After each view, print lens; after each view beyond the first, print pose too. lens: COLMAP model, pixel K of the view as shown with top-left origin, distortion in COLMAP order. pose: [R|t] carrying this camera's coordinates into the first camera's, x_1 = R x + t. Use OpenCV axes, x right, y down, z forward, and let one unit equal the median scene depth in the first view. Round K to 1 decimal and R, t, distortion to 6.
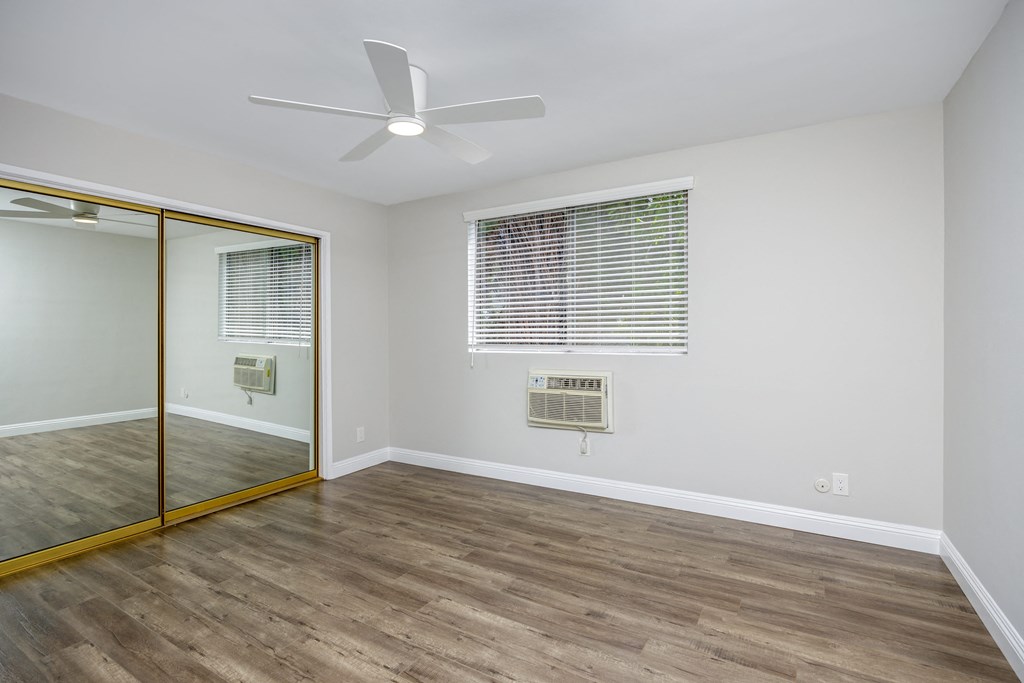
lens RADIAL K [[497.6, 0, 512.2], [0, 497.6, 336.7], [0, 0, 1]] dist [-0.002635, -0.000252]
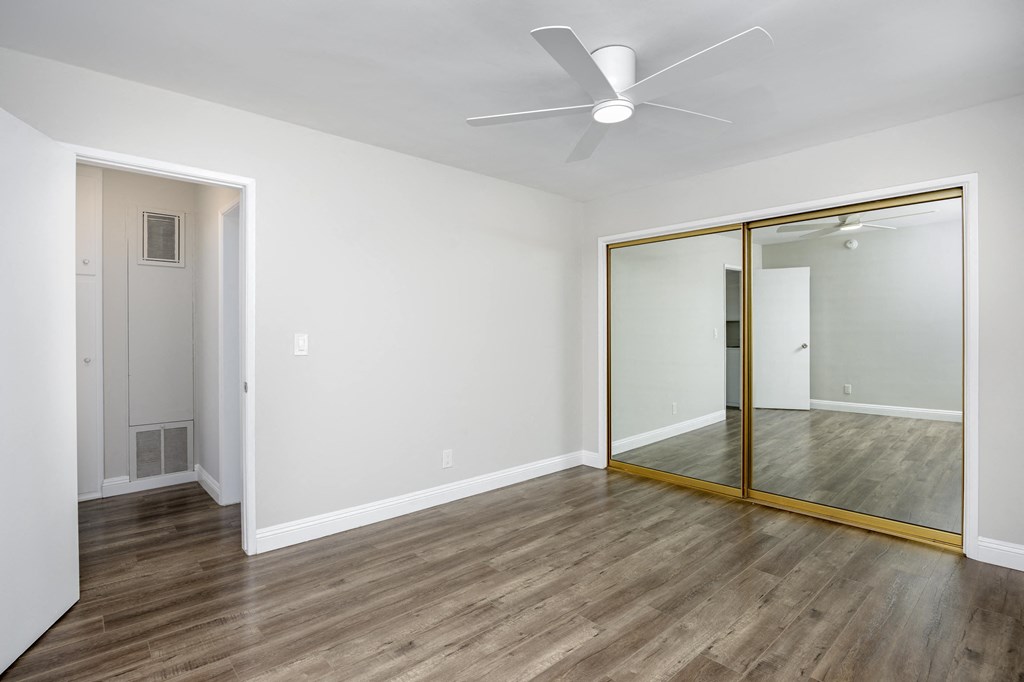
lens RADIAL K [[497.6, 0, 512.2], [0, 497.6, 336.2], [0, 0, 1]] dist [-0.002635, -0.000252]
pose [[-0.301831, 0.008629, -0.953322, 0.696980], [0.000530, 0.999960, 0.008883, -0.011005], [0.953361, 0.002176, -0.301824, 1.033764]]
